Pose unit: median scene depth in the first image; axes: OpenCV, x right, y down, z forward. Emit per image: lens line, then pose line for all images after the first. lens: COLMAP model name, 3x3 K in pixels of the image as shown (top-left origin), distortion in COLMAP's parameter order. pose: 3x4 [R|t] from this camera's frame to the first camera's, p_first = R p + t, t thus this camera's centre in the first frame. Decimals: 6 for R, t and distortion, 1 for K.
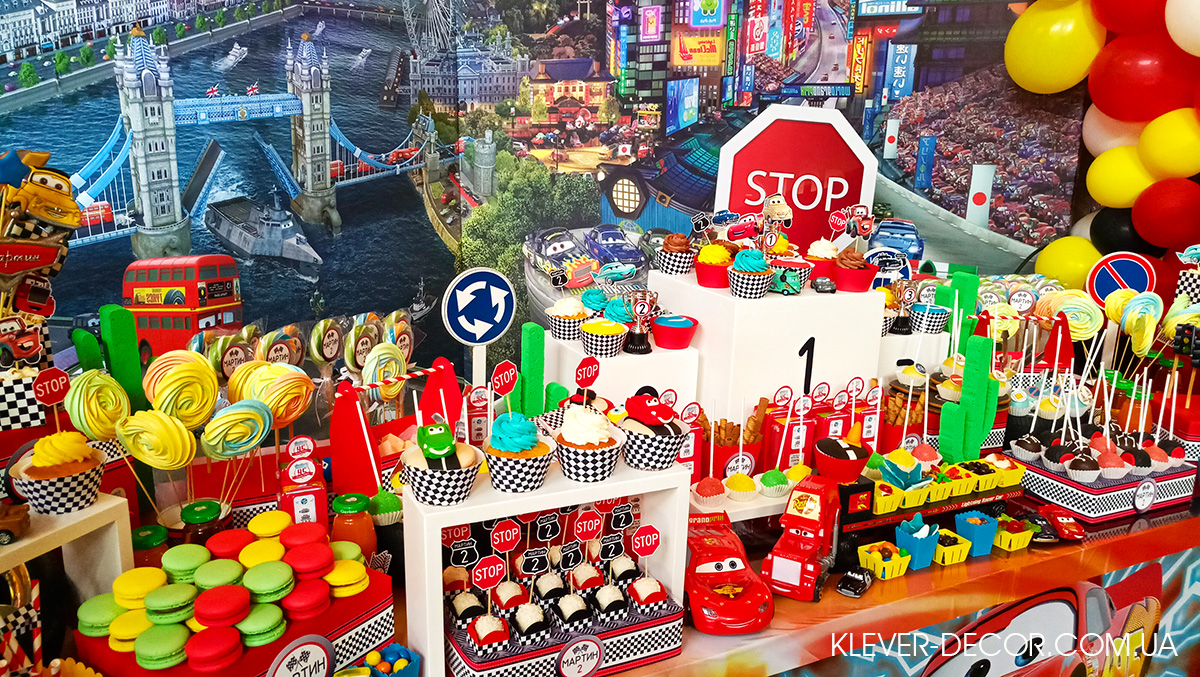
lens RADIAL K [[914.3, 0, 595.5], [0, 914.3, 343.2], [0, 0, 1]] dist [0.001376, 0.028299]
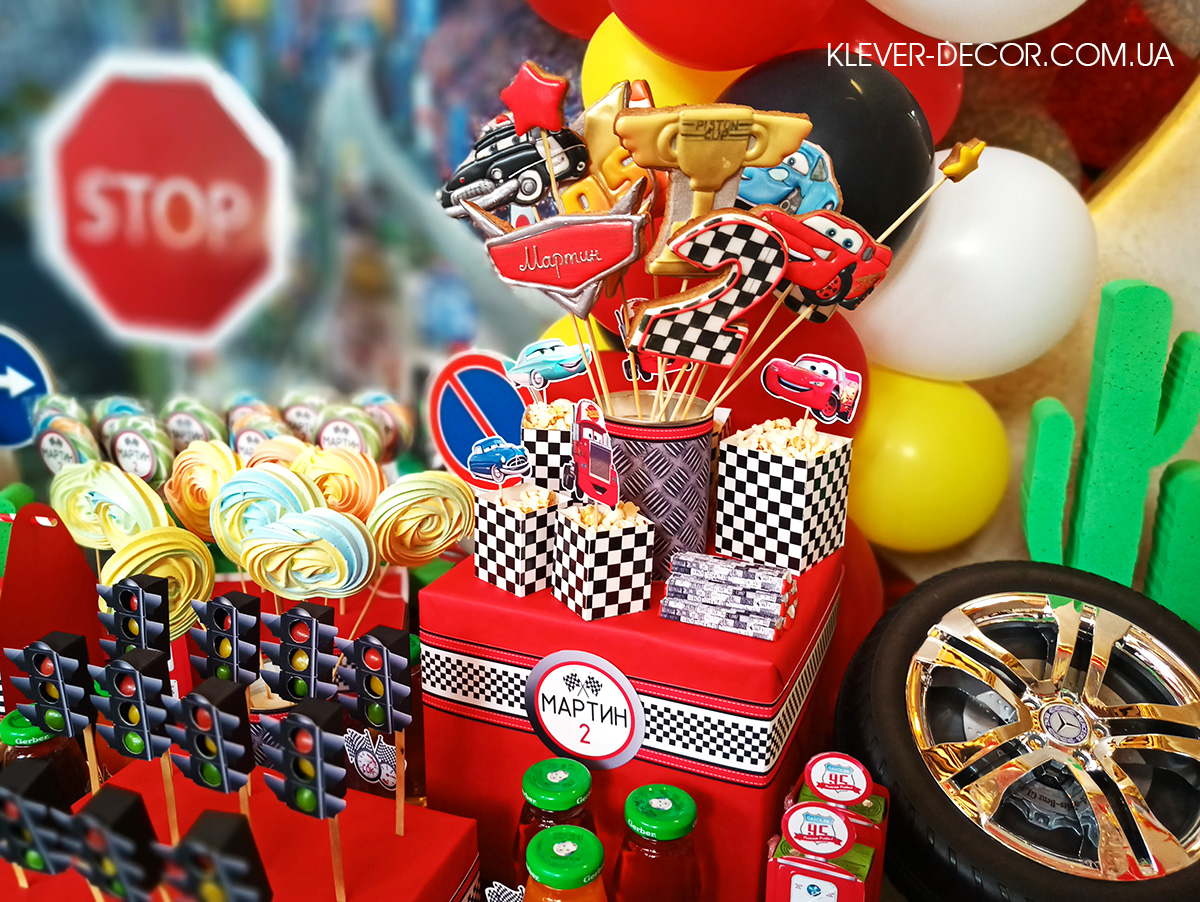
lens RADIAL K [[1016.9, 0, 597.1], [0, 1016.9, 437.1], [0, 0, 1]] dist [0.005586, 0.004505]
pose [[0.958225, 0.058540, -0.279959, 0.846589], [-0.050154, 0.998055, 0.037032, -0.088681], [0.281582, -0.021444, 0.959297, 0.643822]]
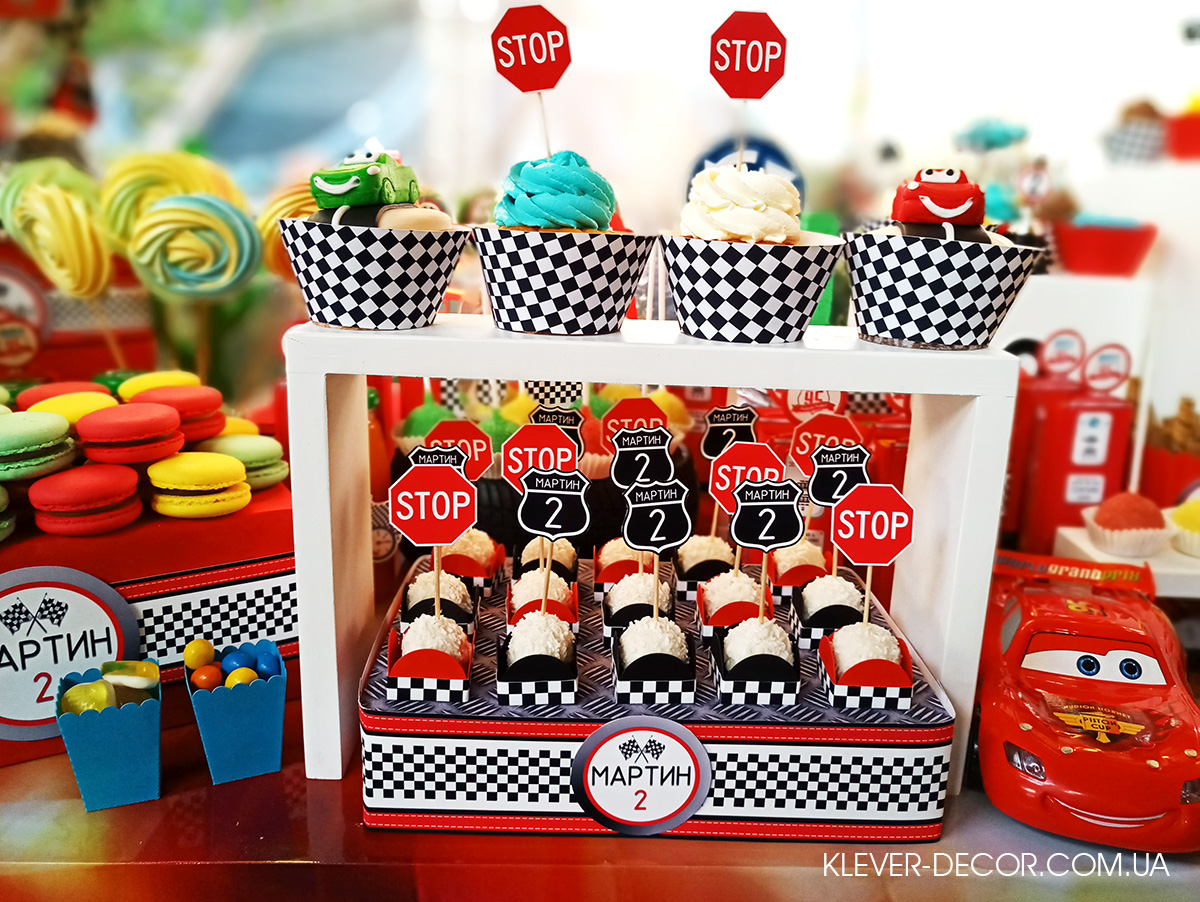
lens RADIAL K [[1006.8, 0, 596.6], [0, 1006.8, 438.8], [0, 0, 1]] dist [0.002503, 0.012917]
pose [[0.896761, 0.104062, -0.430106, 0.074144], [-0.113363, 0.993545, 0.004024, 0.108887], [0.427749, 0.045150, 0.902769, 0.320414]]
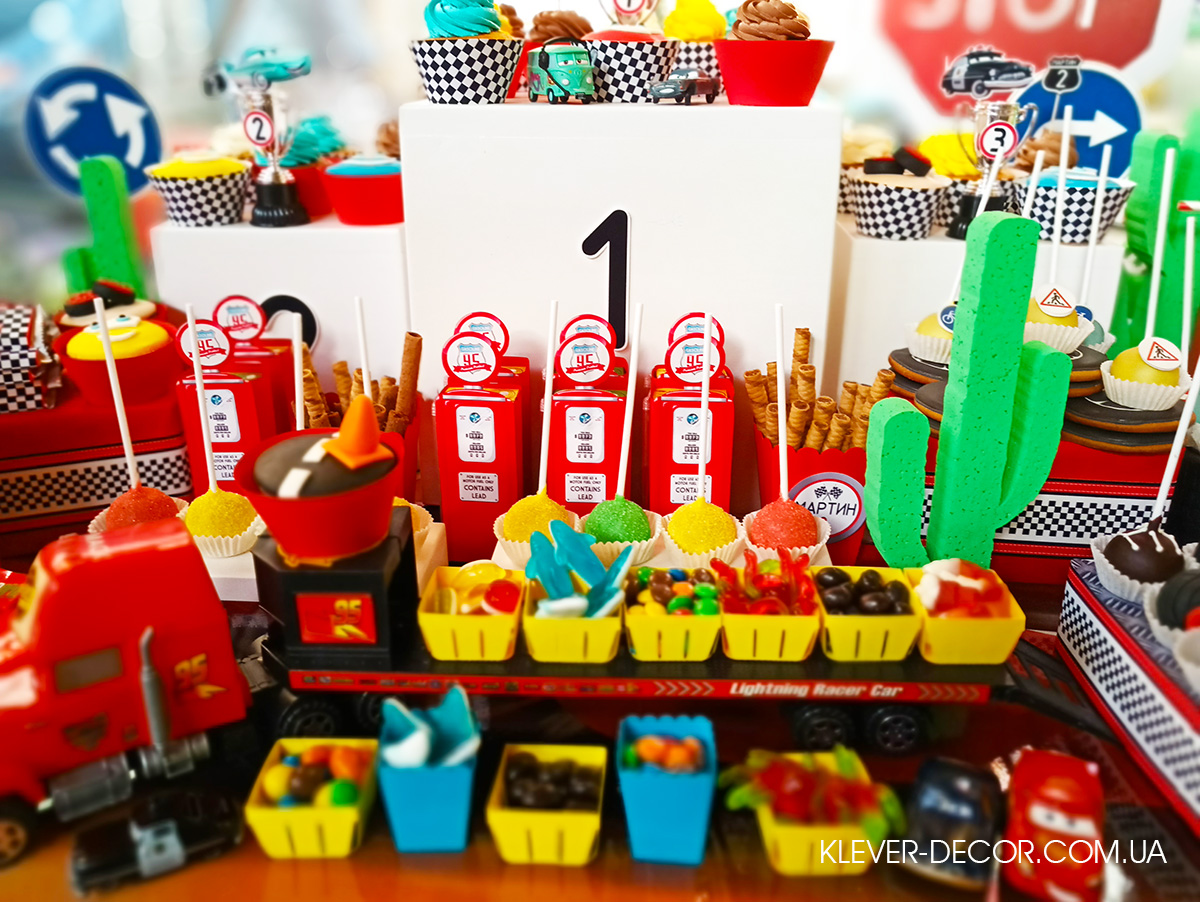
lens RADIAL K [[1005.2, 0, 593.0], [0, 1005.2, 441.9], [0, 0, 1]] dist [0.013434, 0.006248]
pose [[0.887329, 0.136664, -0.440421, 0.382814], [-0.083516, 0.986908, 0.137980, 0.030523], [0.453512, -0.085651, 0.887125, 0.496450]]
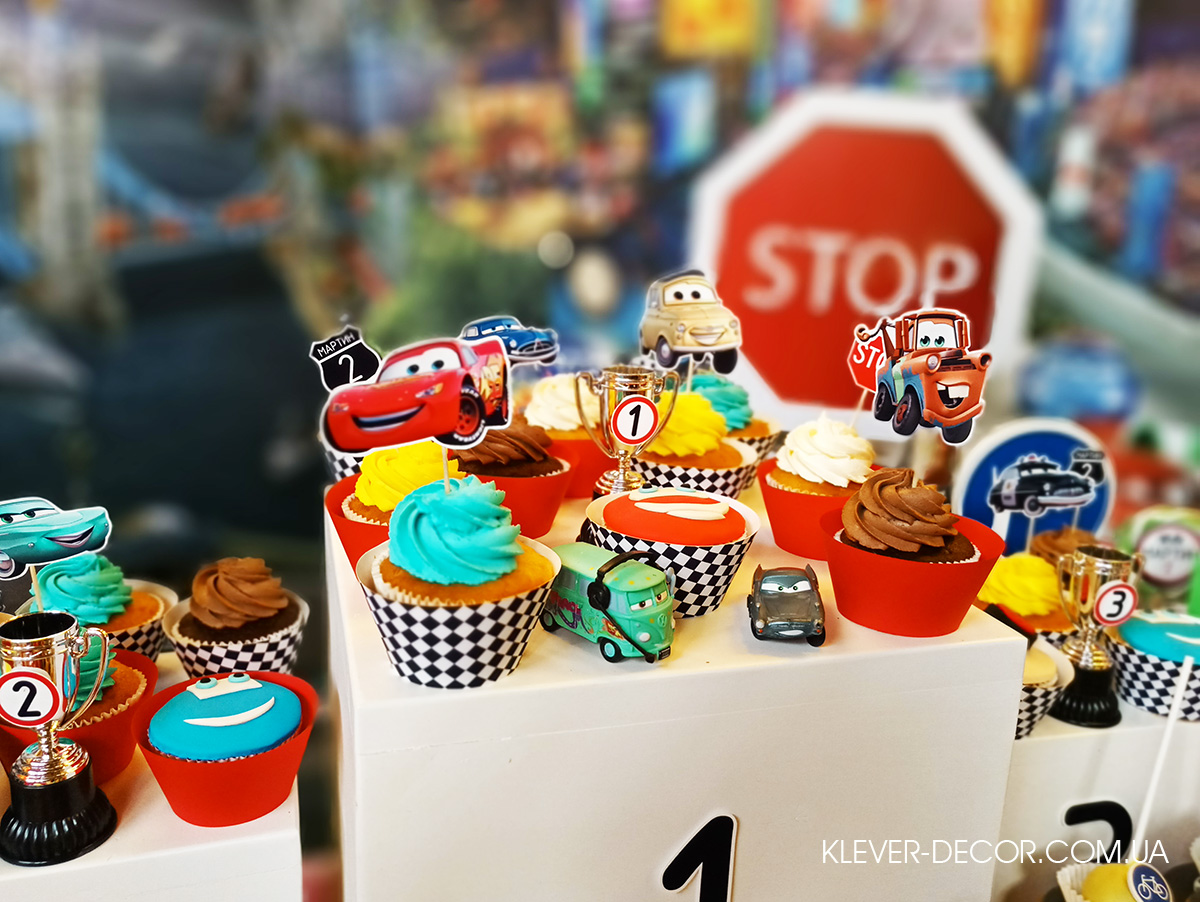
lens RADIAL K [[1016.9, 0, 597.1], [0, 1016.9, 437.1], [0, 0, 1]] dist [0.005586, 0.004505]
pose [[0.991789, 0.036054, -0.122700, 0.201291], [-0.037782, 0.999217, -0.011783, -0.094246], [0.122179, 0.016322, 0.992374, 0.610429]]
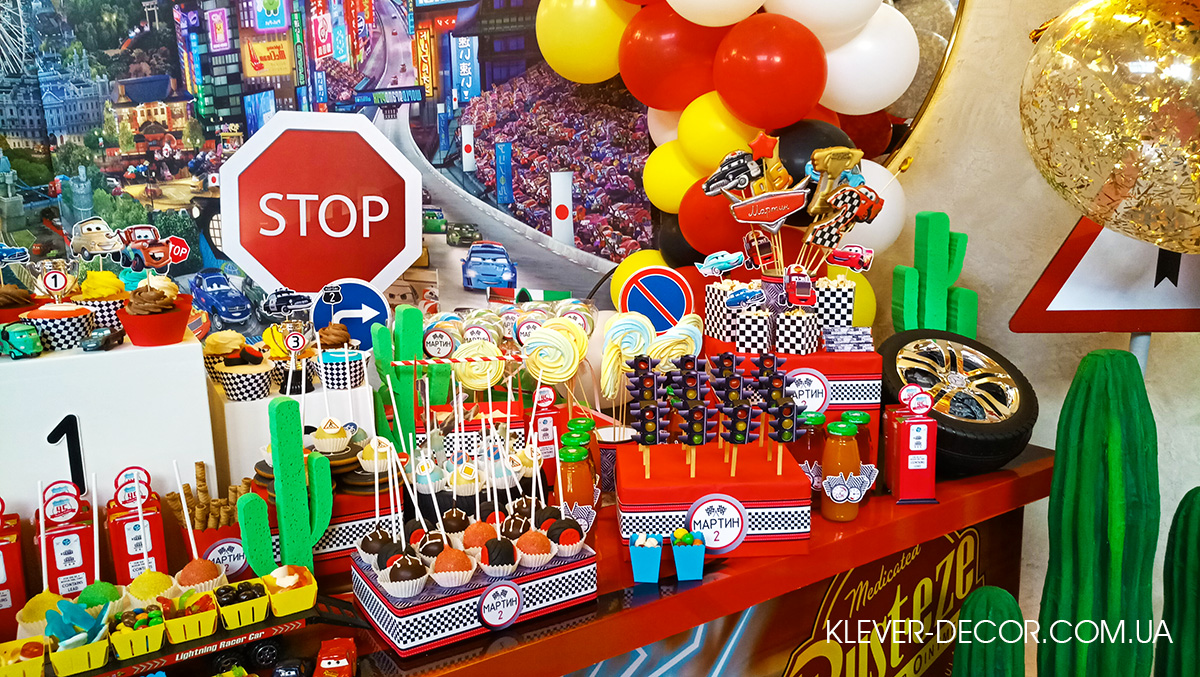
lens RADIAL K [[919.8, 0, 600.1], [0, 919.8, 338.1], [0, 0, 1]] dist [0.007489, 0.008723]
pose [[0.993523, -0.069769, 0.089687, 0.504053], [0.073847, 0.996343, -0.042989, -0.004229], [-0.086359, 0.049333, 0.995042, 0.216013]]
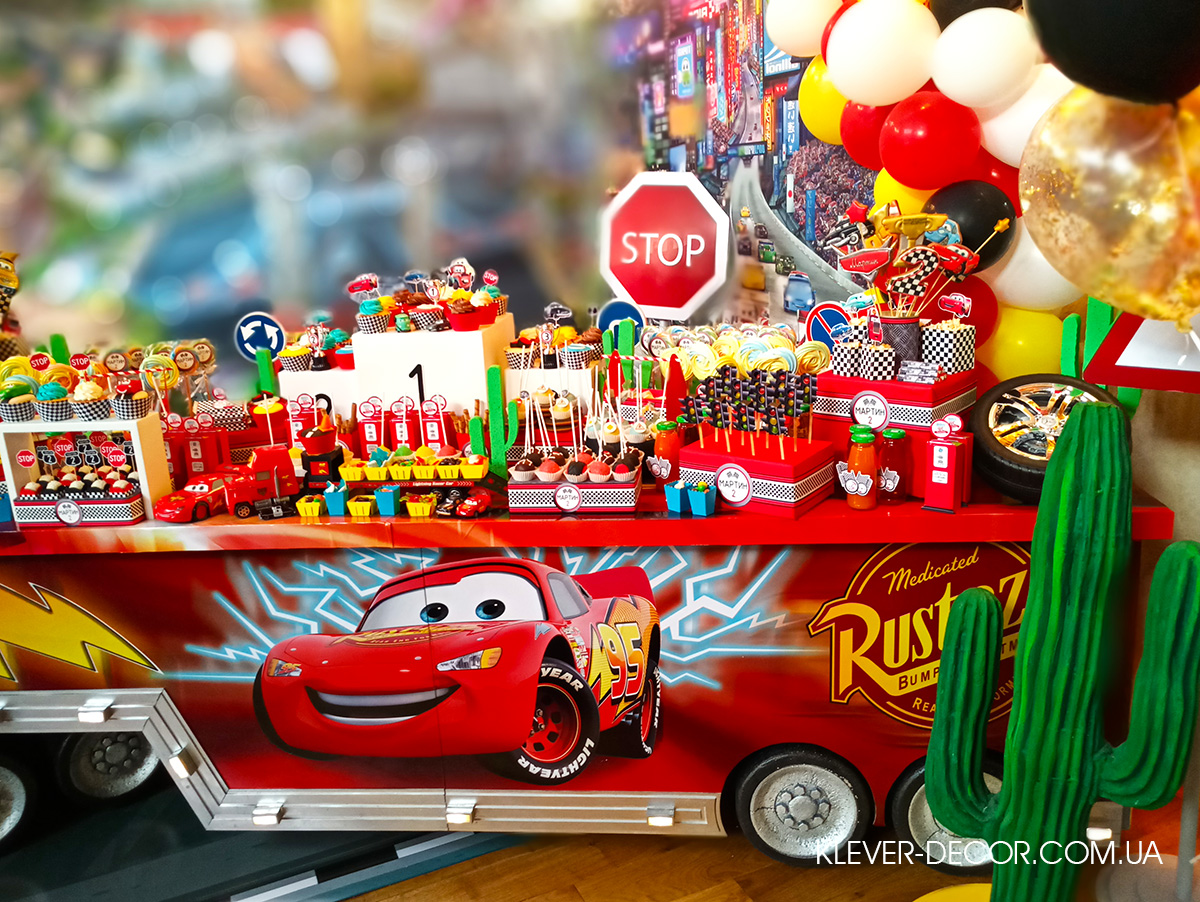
lens RADIAL K [[1006.8, 0, 596.6], [0, 1006.8, 438.8], [0, 0, 1]] dist [0.002503, 0.012917]
pose [[0.836902, 0.068477, -0.543053, 1.092492], [-0.056603, 0.997651, 0.038570, 0.026827], [0.544419, -0.001541, 0.838812, -0.086665]]
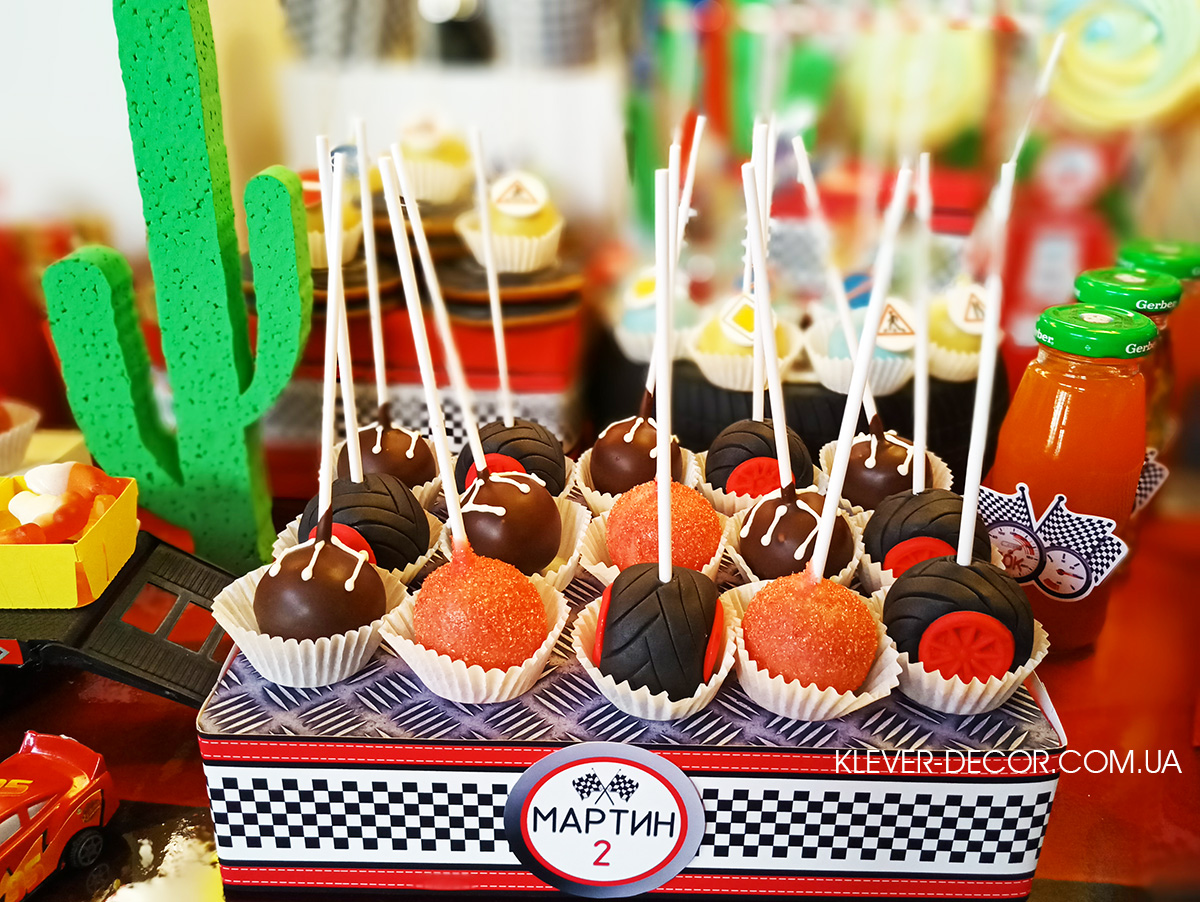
lens RADIAL K [[1016.9, 0, 597.1], [0, 1016.9, 437.1], [0, 0, 1]] dist [0.005586, 0.004505]
pose [[0.893007, 0.164644, -0.418845, 0.539663], [-0.088443, 0.976732, 0.195379, 0.040636], [0.441267, -0.137431, 0.886790, 0.667736]]
